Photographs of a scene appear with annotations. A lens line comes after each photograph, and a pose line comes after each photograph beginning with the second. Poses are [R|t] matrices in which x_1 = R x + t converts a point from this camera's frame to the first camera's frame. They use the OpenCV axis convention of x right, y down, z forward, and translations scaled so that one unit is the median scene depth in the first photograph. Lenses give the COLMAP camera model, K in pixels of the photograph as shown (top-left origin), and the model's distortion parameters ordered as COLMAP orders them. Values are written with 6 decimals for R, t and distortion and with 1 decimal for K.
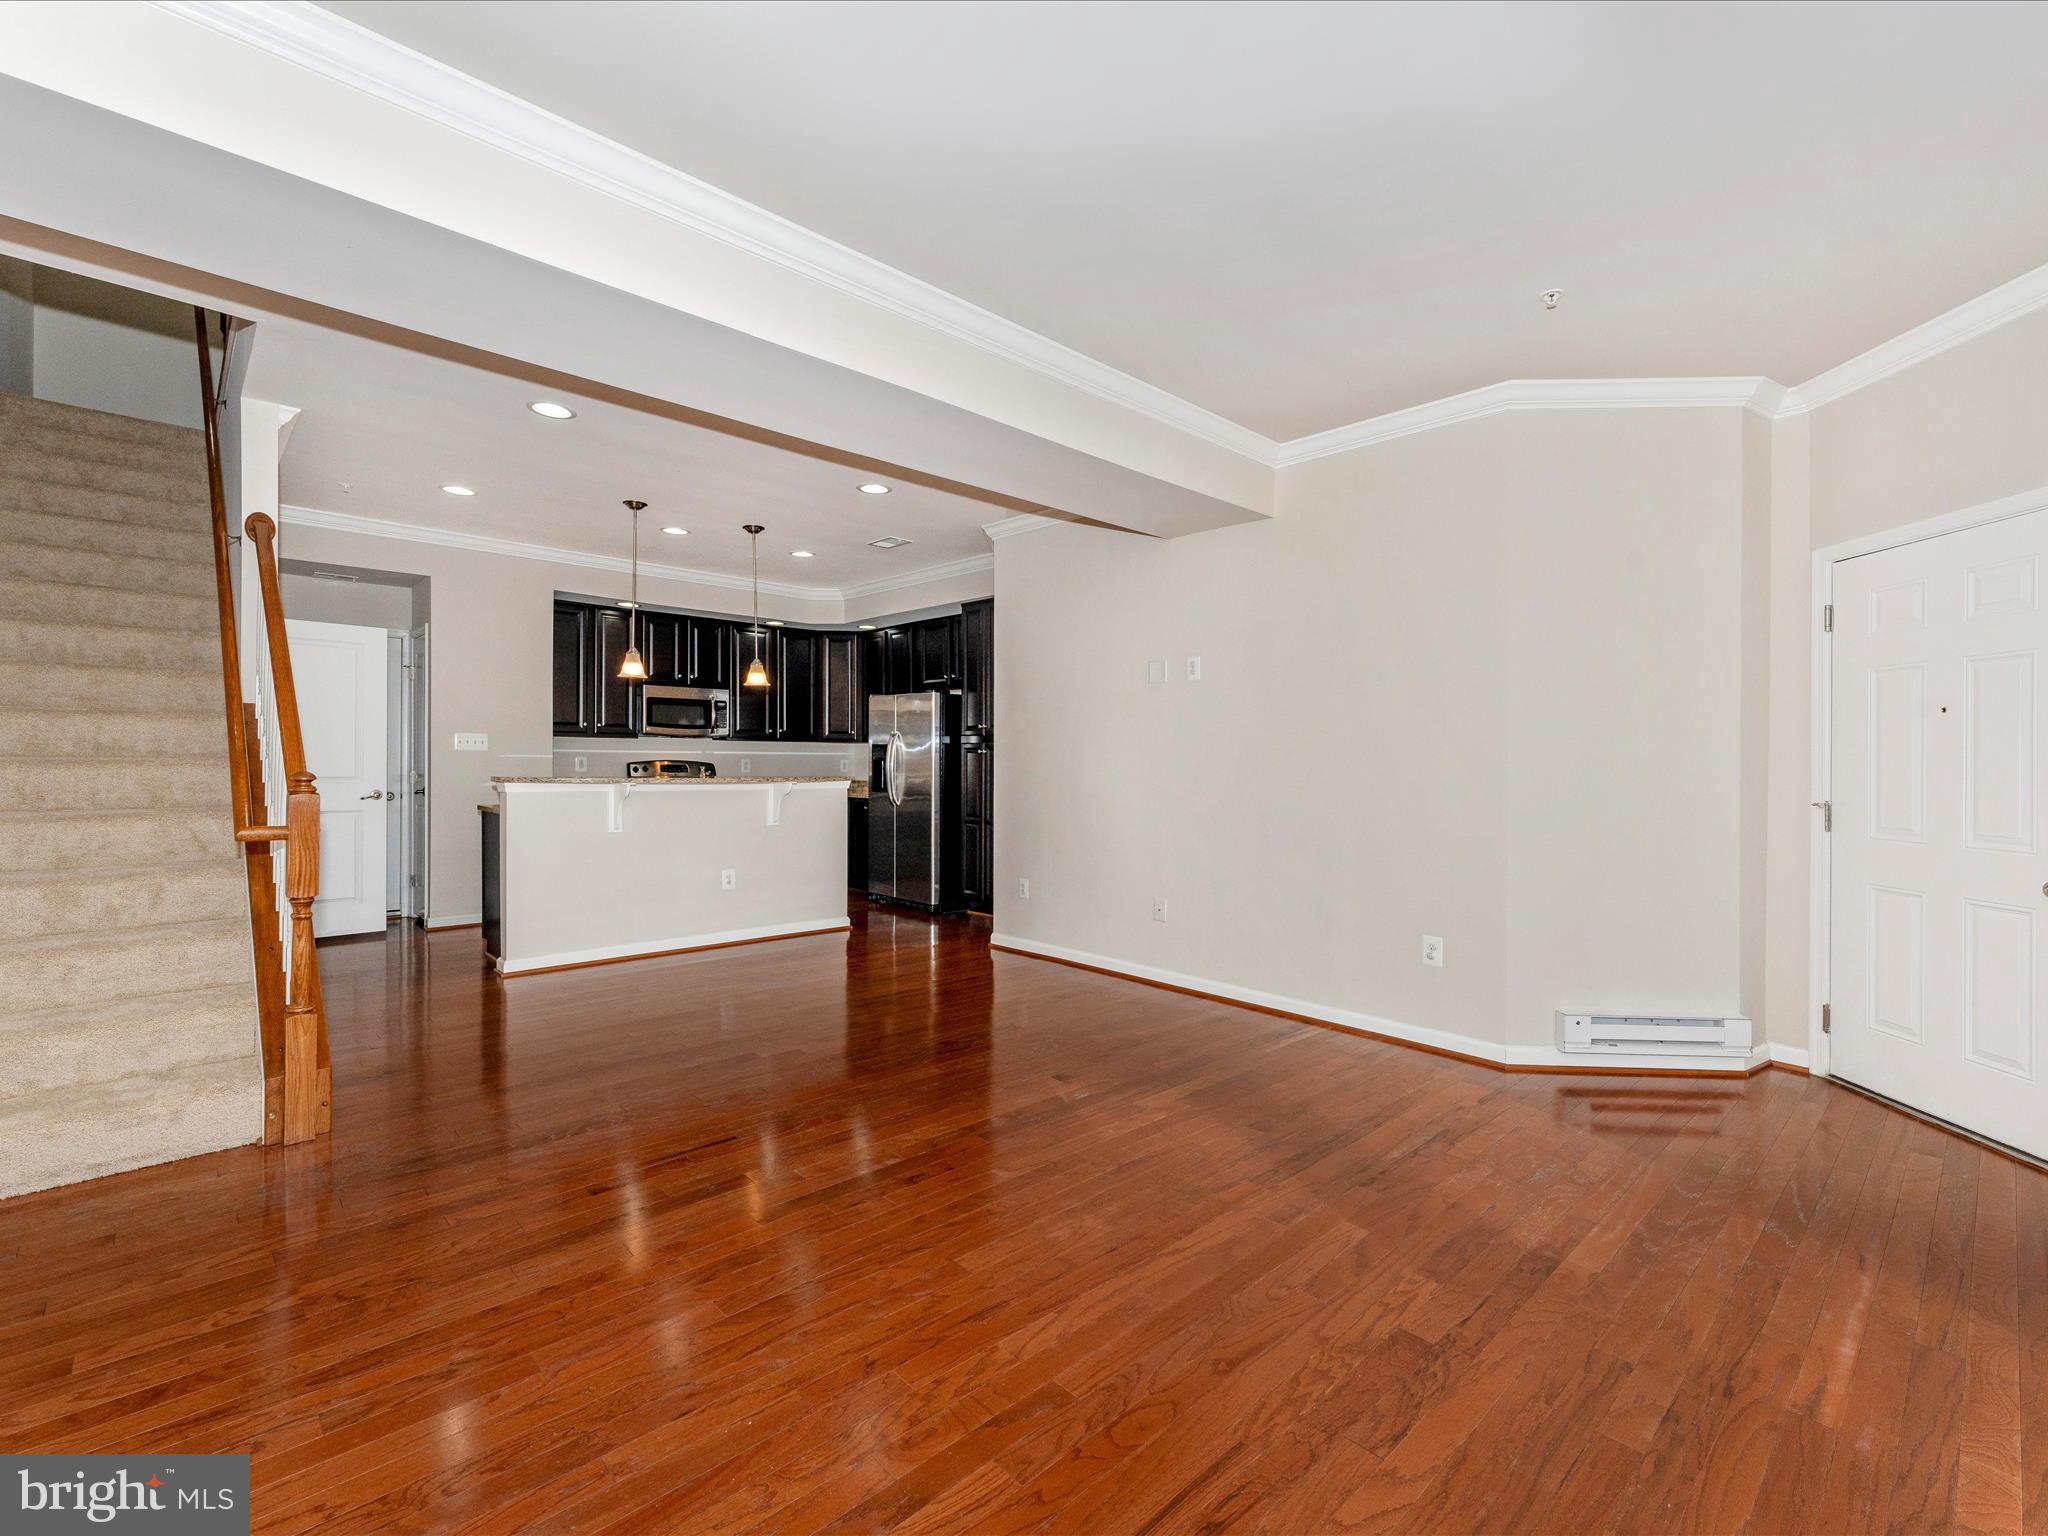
lens RADIAL K [[922.6, 0, 1074.5], [0, 922.6, 771.6], [0, 0, 1]] dist [0.000803, -0.000121]
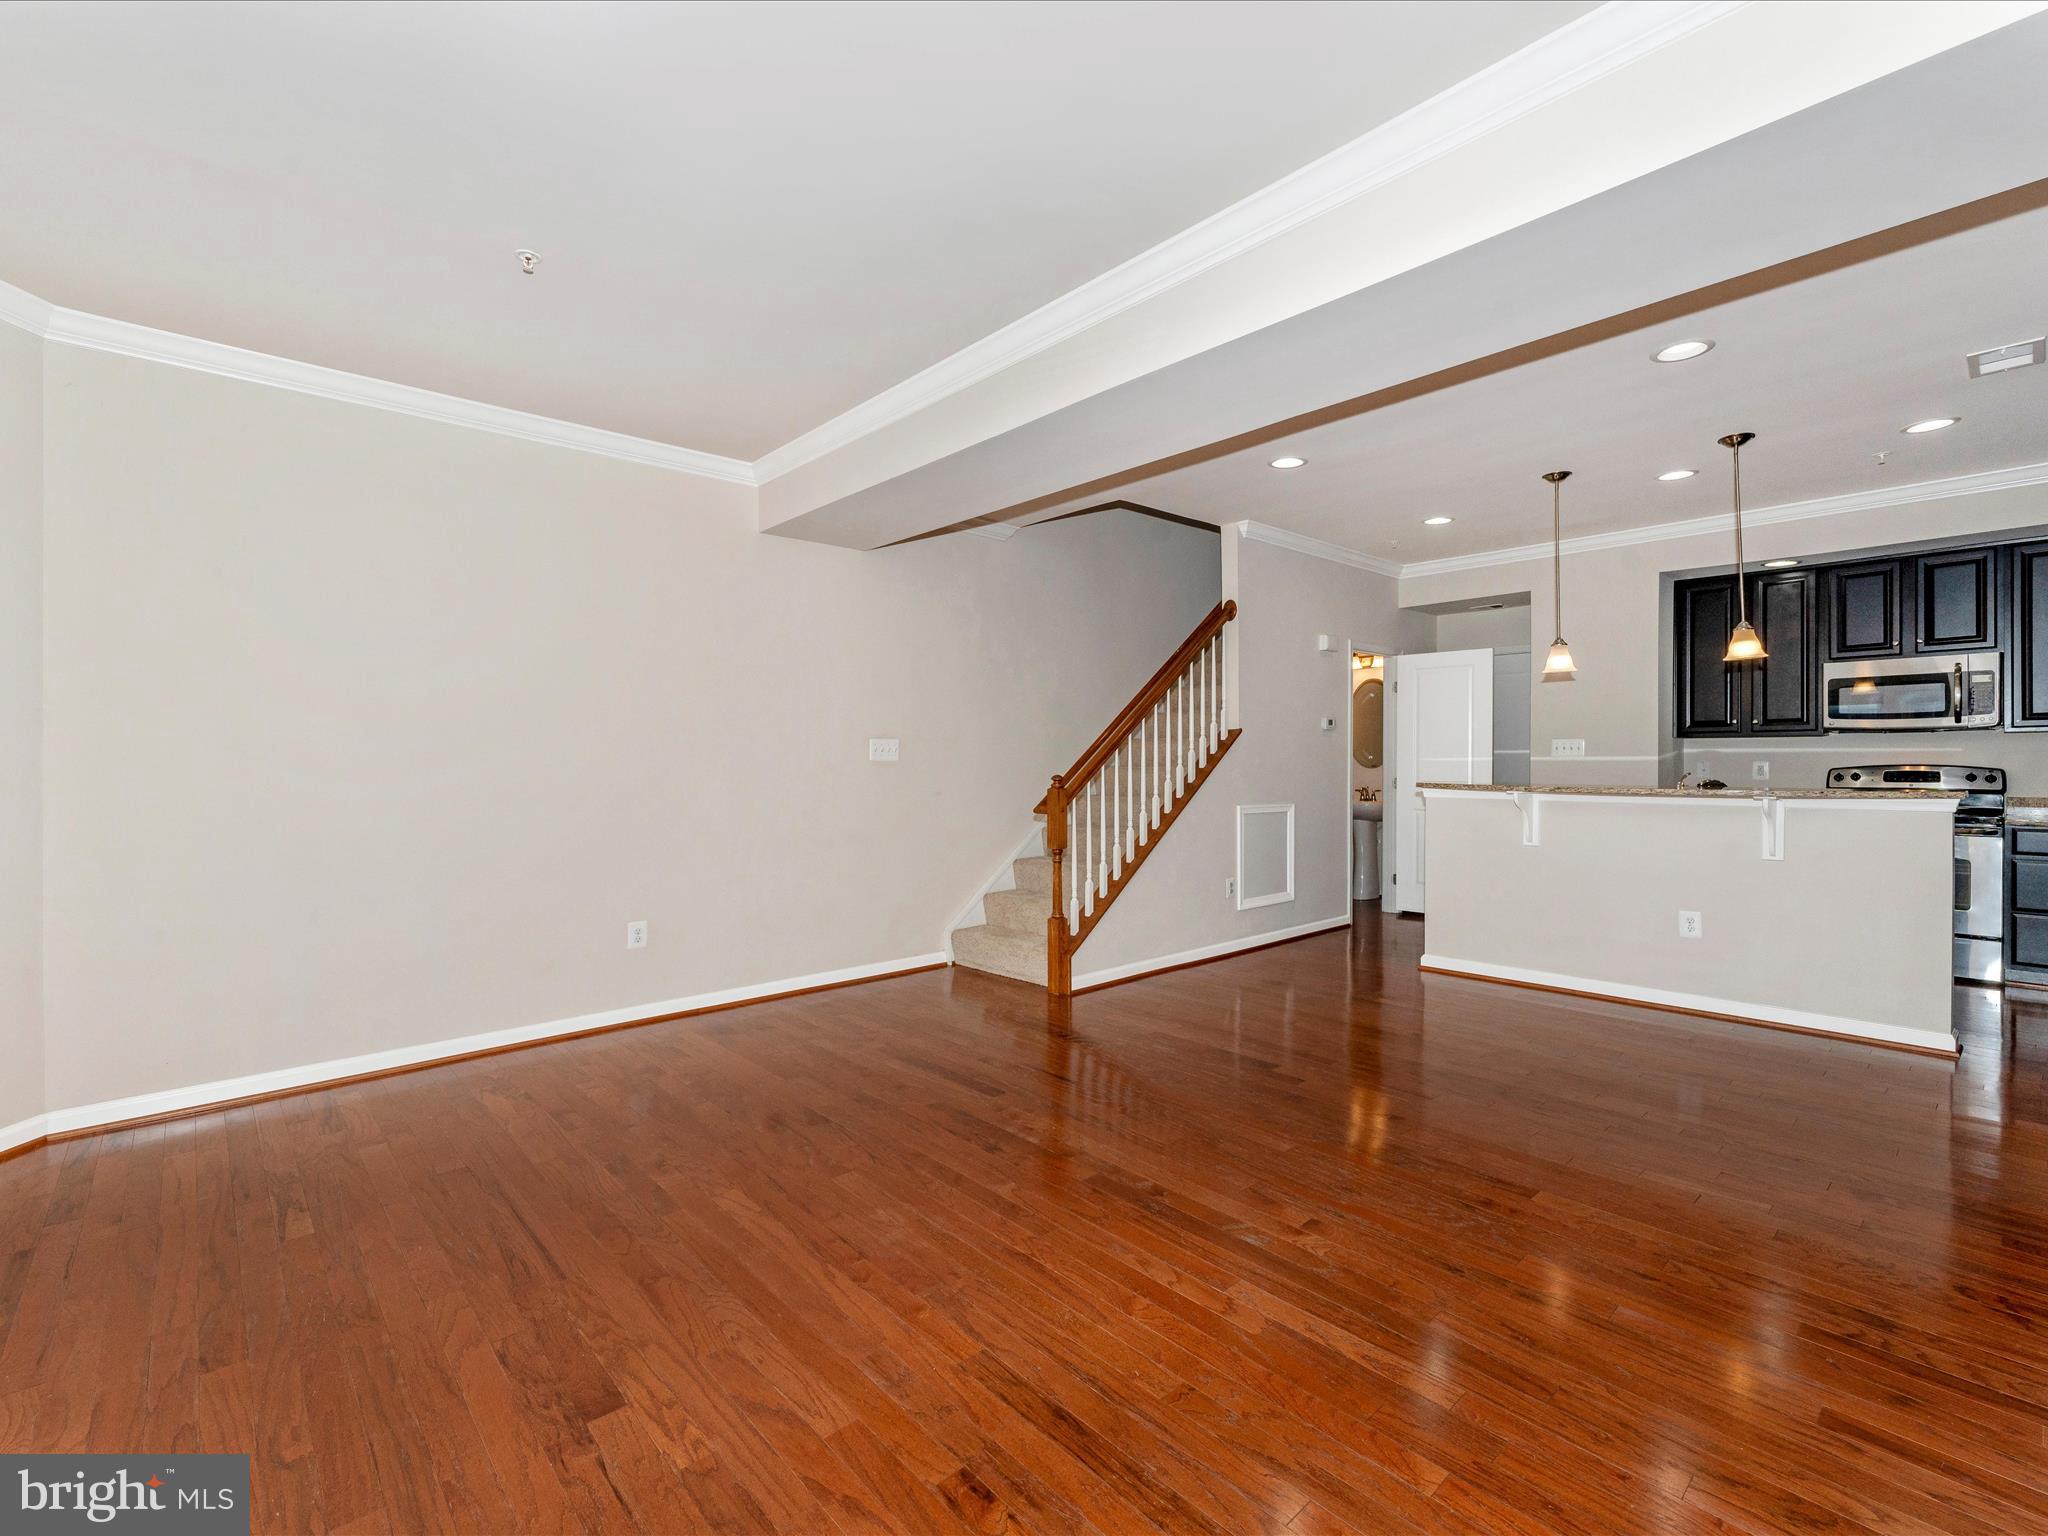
lens RADIAL K [[949.0, 0, 997.2], [0, 949.0, 766.7], [0, 0, 1]] dist [0.004151, -0.000205]
pose [[-0.084134, -0.004339, -0.996445, 0.926150], [-0.007912, 0.999962, -0.003686, -0.008143], [0.996423, 0.007574, -0.084165, 1.068283]]
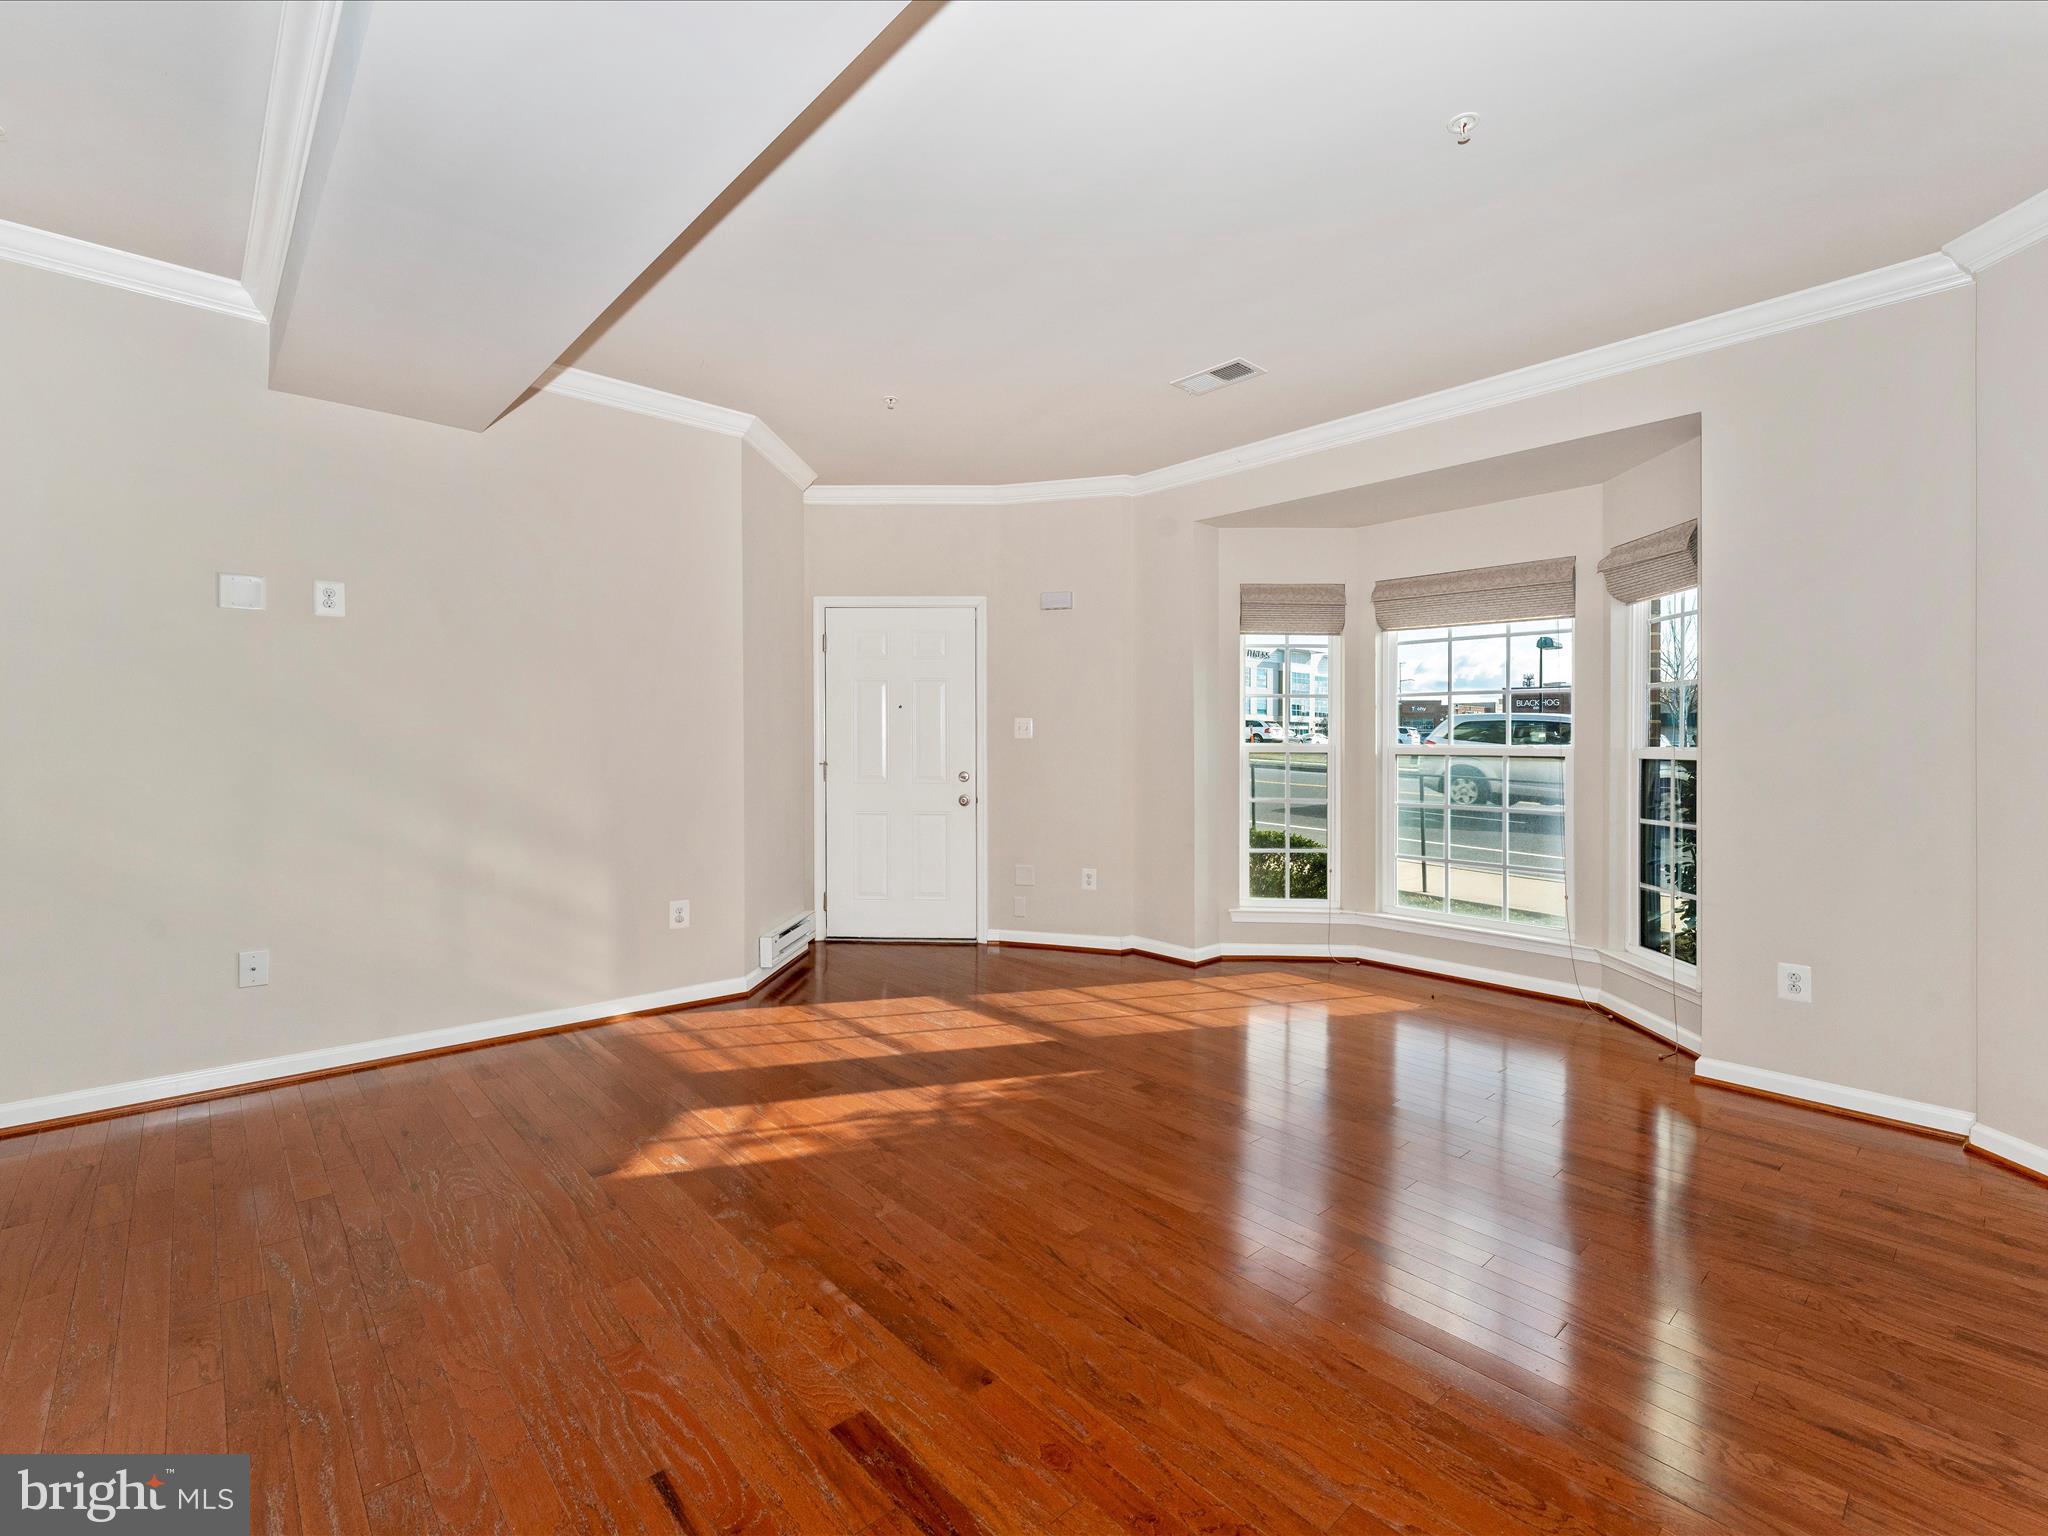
lens RADIAL K [[901.2, 0, 1015.6], [0, 901.2, 729.8], [0, 0, 1]] dist [0.001184, 0.001226]
pose [[0.054708, 0.003906, 0.998495, -0.915564], [0.007775, 0.999960, -0.004337, -0.012297], [-0.998472, 0.008000, 0.054676, 0.826351]]
